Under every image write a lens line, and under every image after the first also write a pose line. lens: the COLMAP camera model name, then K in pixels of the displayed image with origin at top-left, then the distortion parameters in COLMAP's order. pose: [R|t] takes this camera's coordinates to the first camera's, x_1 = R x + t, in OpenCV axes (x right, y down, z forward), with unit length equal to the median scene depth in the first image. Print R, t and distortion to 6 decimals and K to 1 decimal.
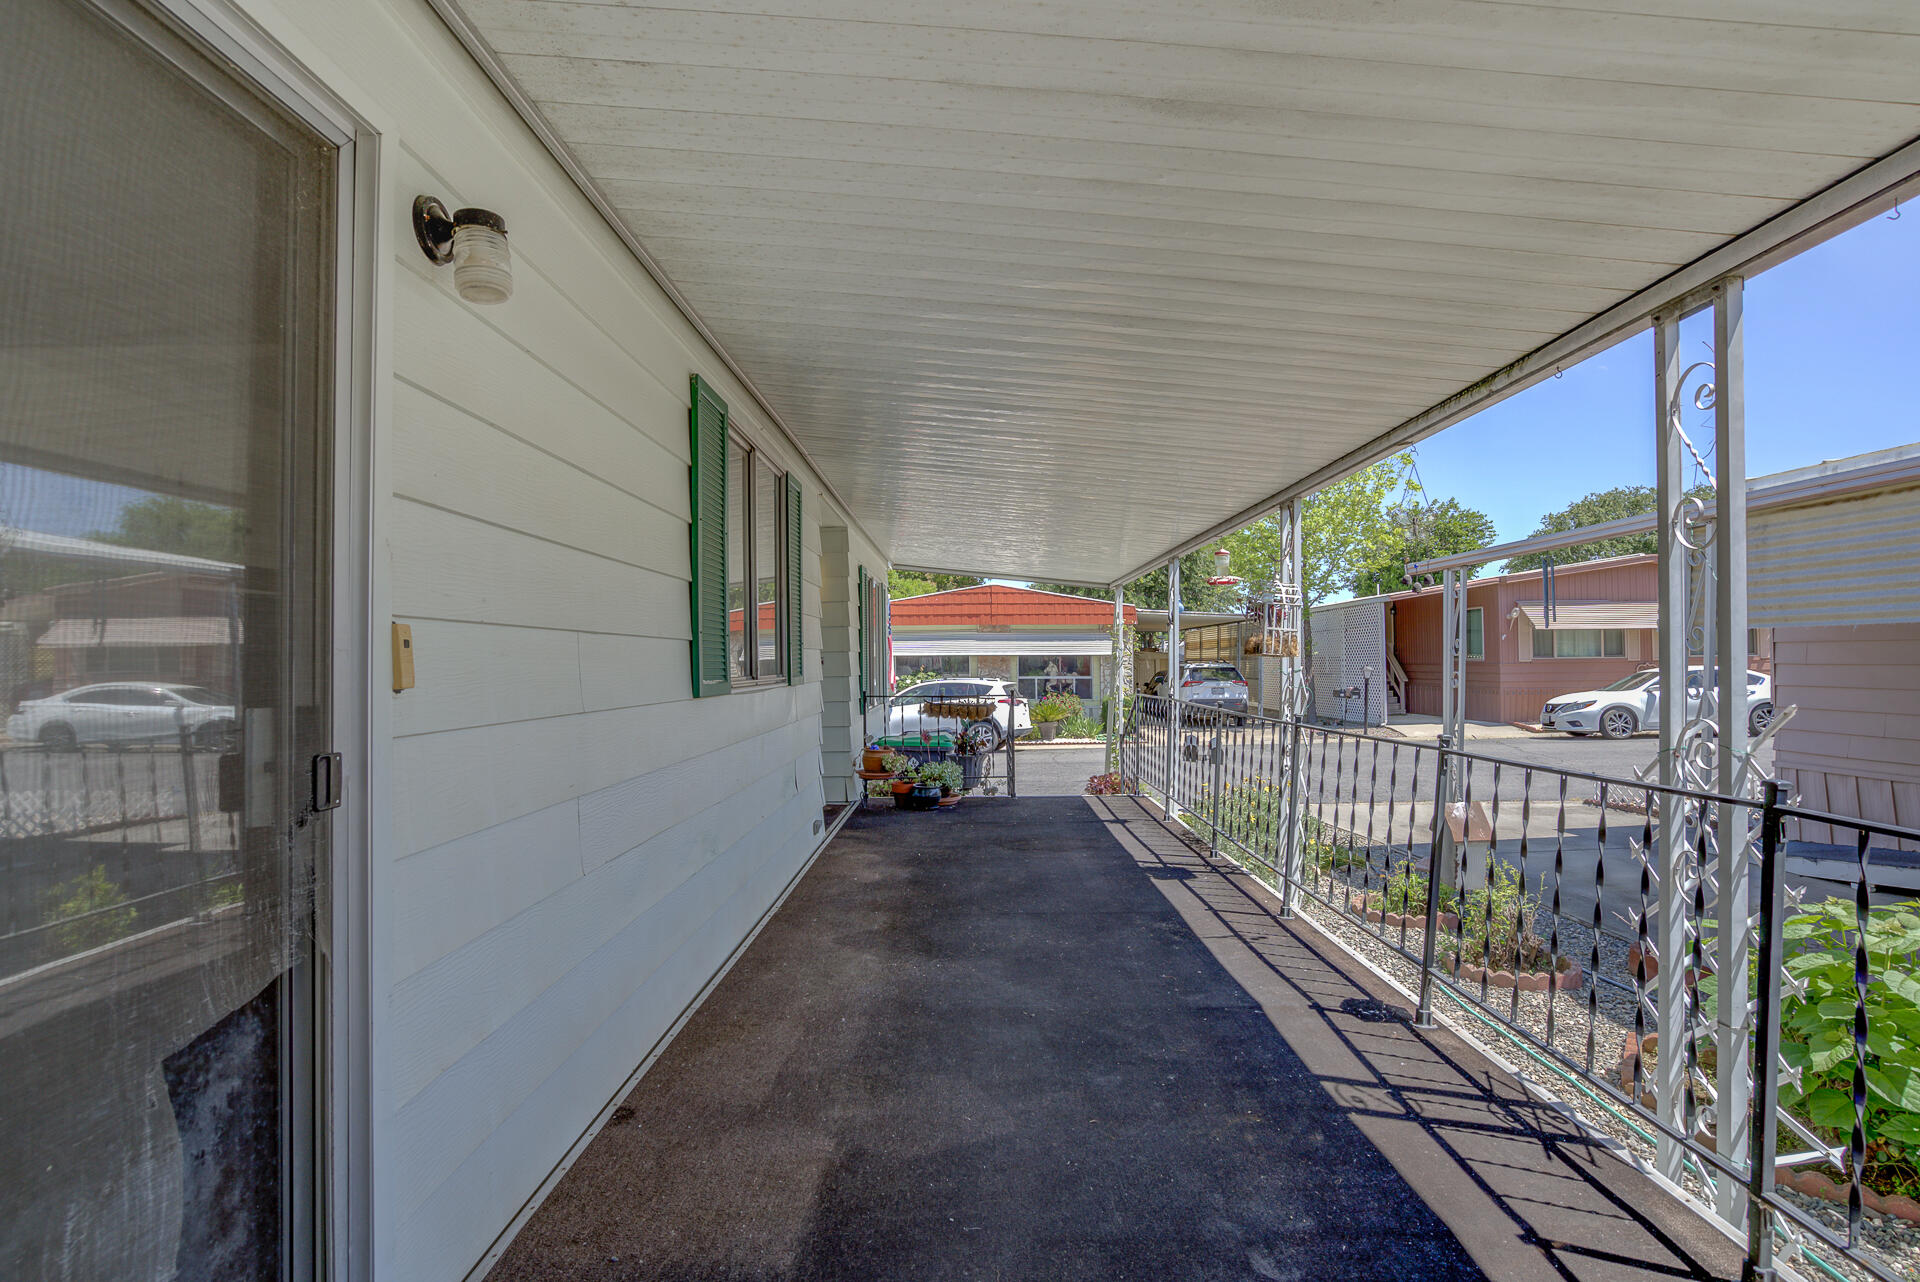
lens RADIAL K [[939.4, 0, 960.8], [0, 939.4, 654.9], [0, 0, 1]] dist [-0.054786, 0.000451]
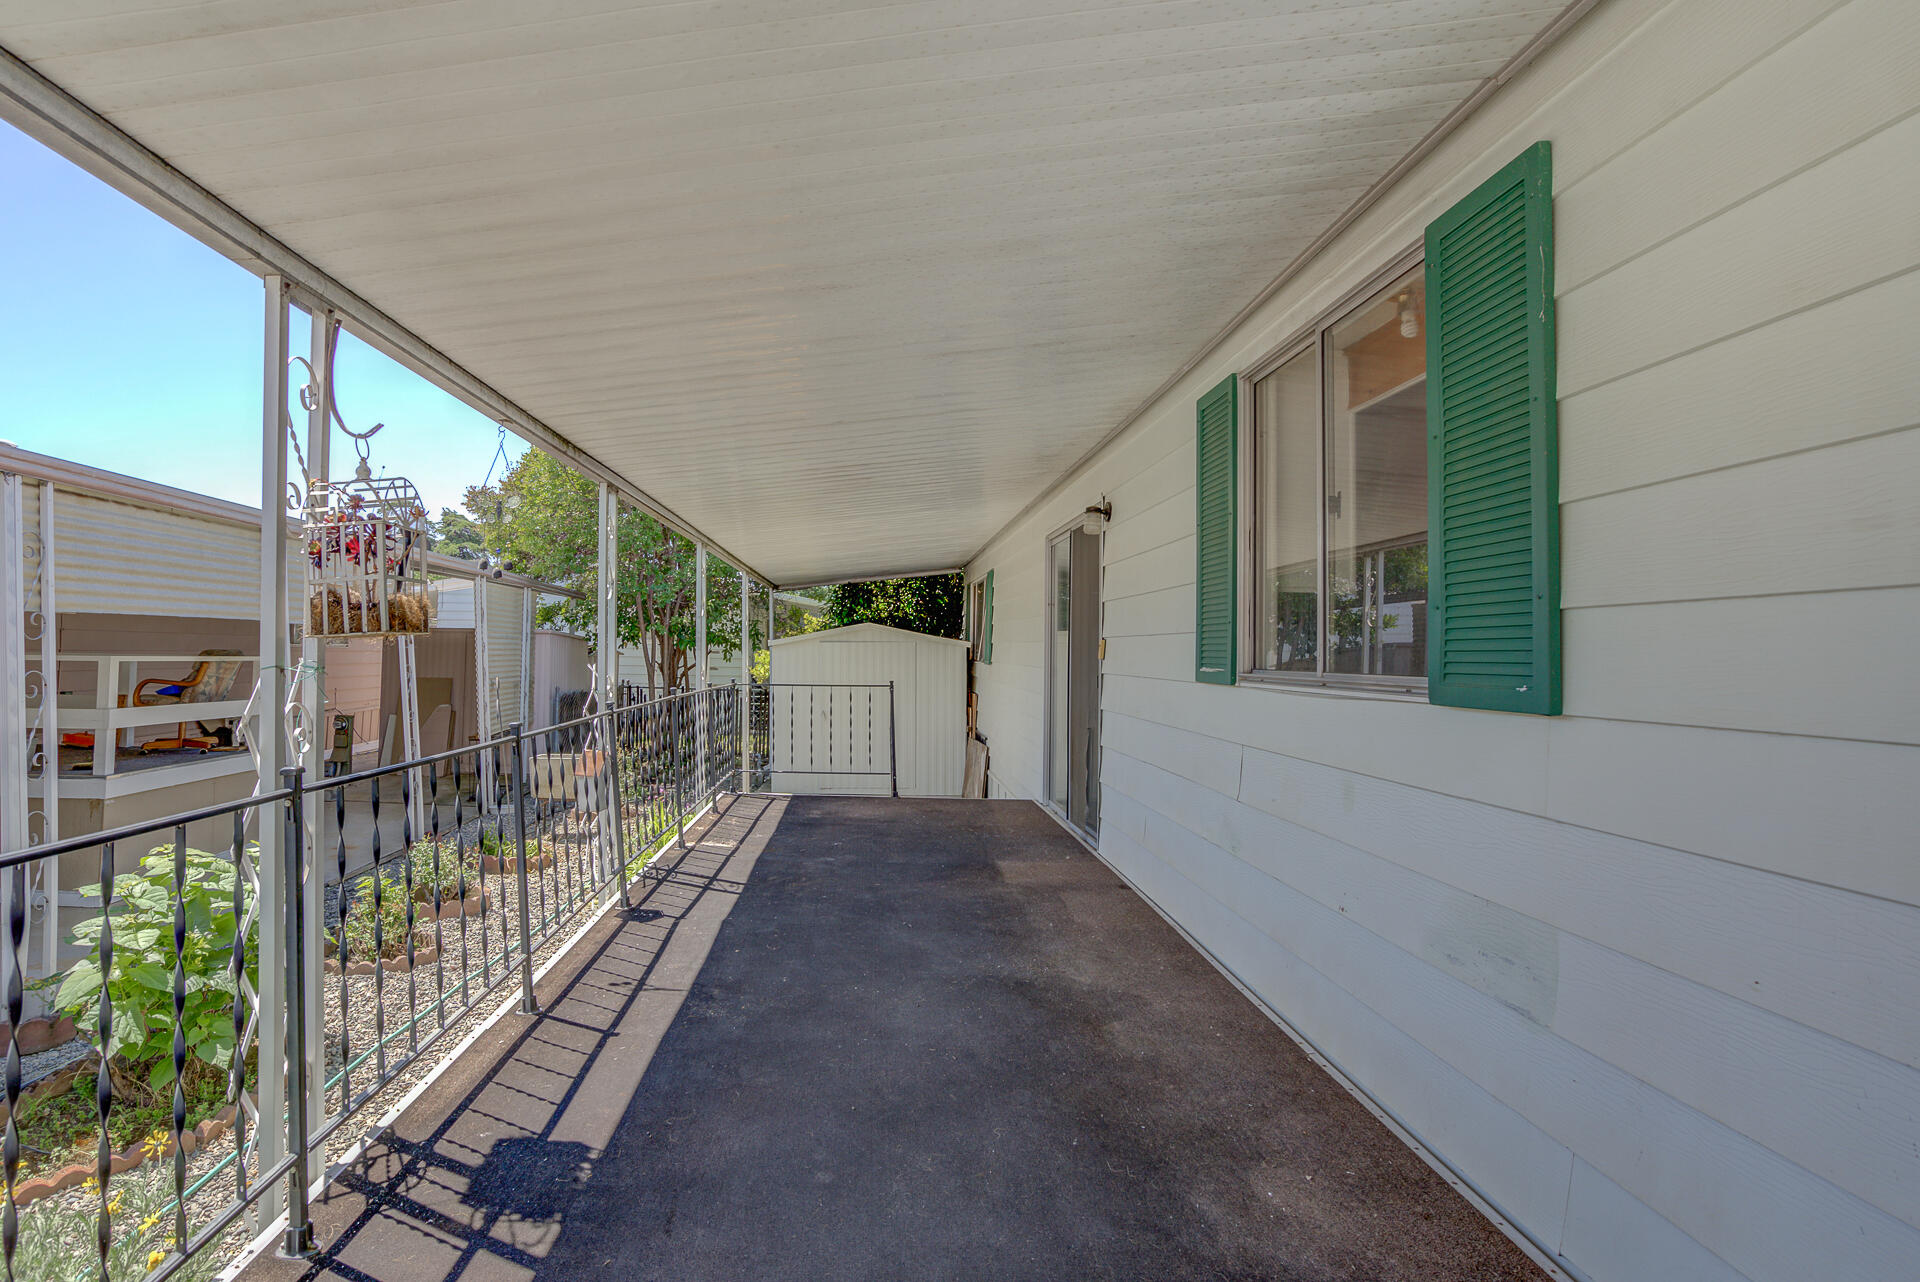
lens RADIAL K [[939.4, 0, 960.8], [0, 939.4, 654.9], [0, 0, 1]] dist [-0.054786, 0.000451]
pose [[-0.994882, -0.002783, -0.101007, 0.110273], [-0.002575, 0.999994, -0.002186, 0.017647], [0.101012, -0.001915, -0.994883, 1.922194]]
